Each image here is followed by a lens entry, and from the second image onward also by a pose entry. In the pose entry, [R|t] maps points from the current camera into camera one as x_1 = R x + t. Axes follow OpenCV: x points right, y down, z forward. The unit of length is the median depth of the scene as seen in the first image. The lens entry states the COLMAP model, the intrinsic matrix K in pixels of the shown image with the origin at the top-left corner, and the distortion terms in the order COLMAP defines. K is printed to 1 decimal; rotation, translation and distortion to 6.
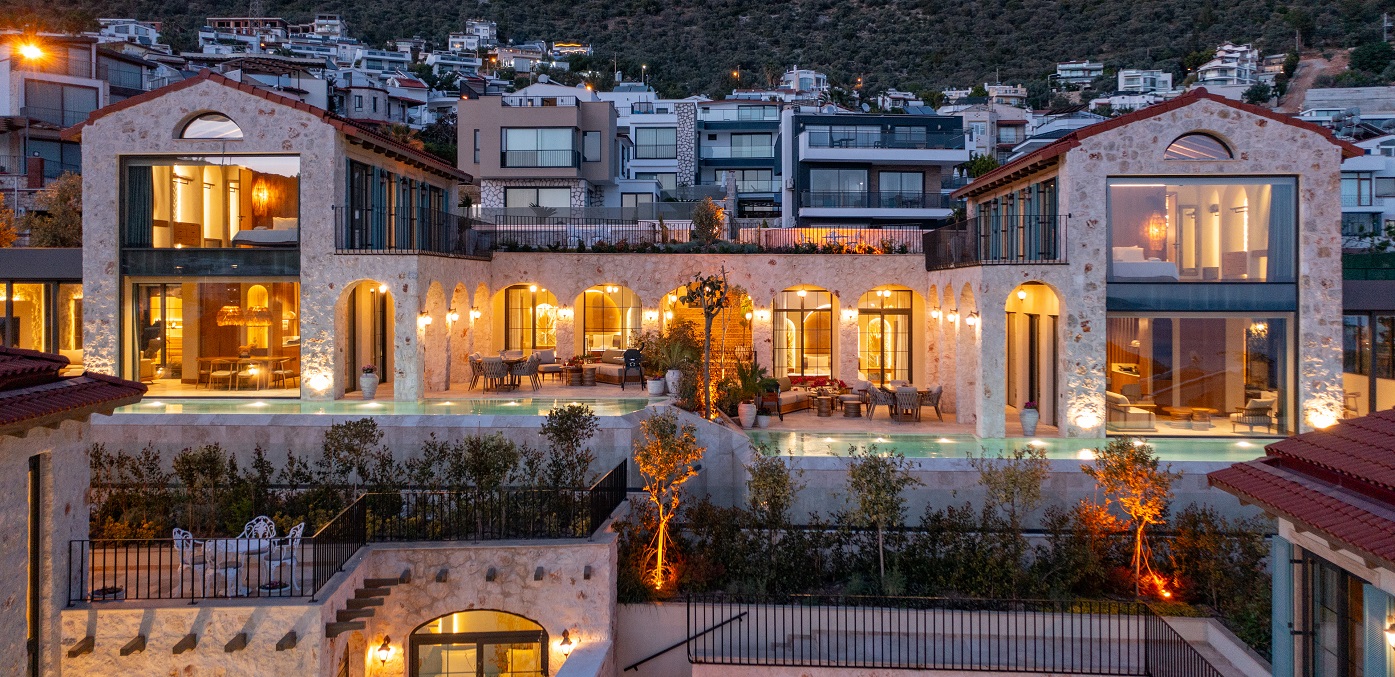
lens RADIAL K [[1119.9, 0, 696.1], [0, 1119.9, 283.4], [0, 0, 1]] dist [0.011175, 0.006663]
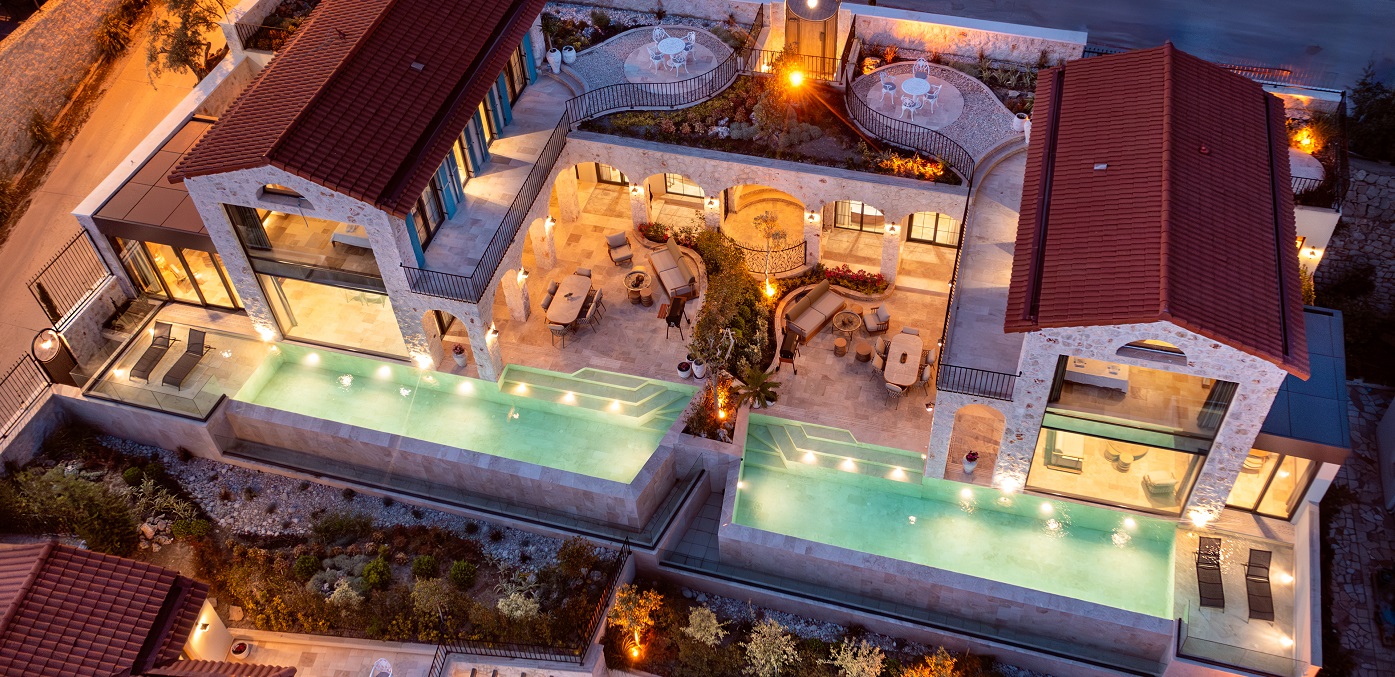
lens RADIAL K [[1213.6, 0, 750.9], [0, 1213.6, 338.6], [0, 0, 1]] dist [0.009265, 0.008764]
pose [[0.980999, 0.131744, -0.142425, 0.093247], [0.017467, 0.671144, 0.741121, -0.387636], [0.193226, -0.729526, 0.656091, 0.069950]]
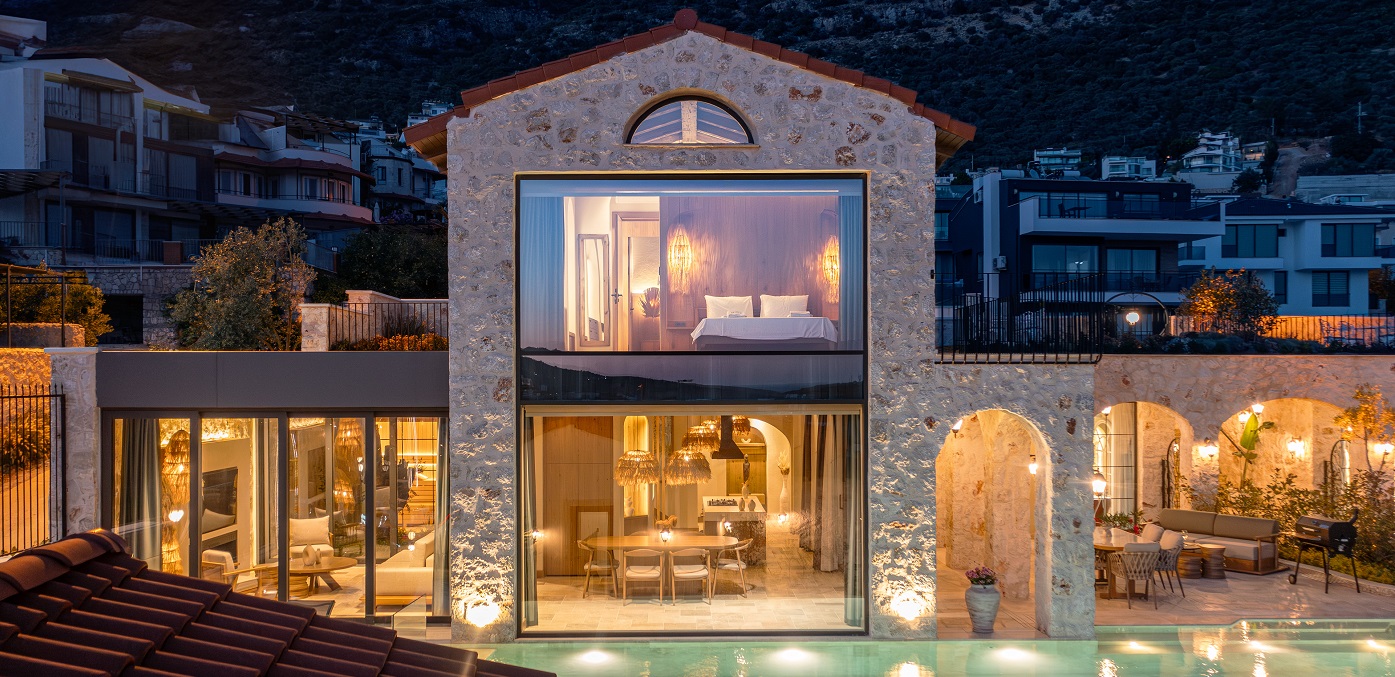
lens RADIAL K [[1123.0, 0, 694.1], [0, 1123.0, 372.8], [0, 0, 1]] dist [0.006029, 0.018553]
pose [[0.998432, -0.003374, 0.055879, -0.188442], [0.003414, 0.999994, -0.000632, -0.008580], [-0.055877, 0.000822, 0.998437, 0.192808]]
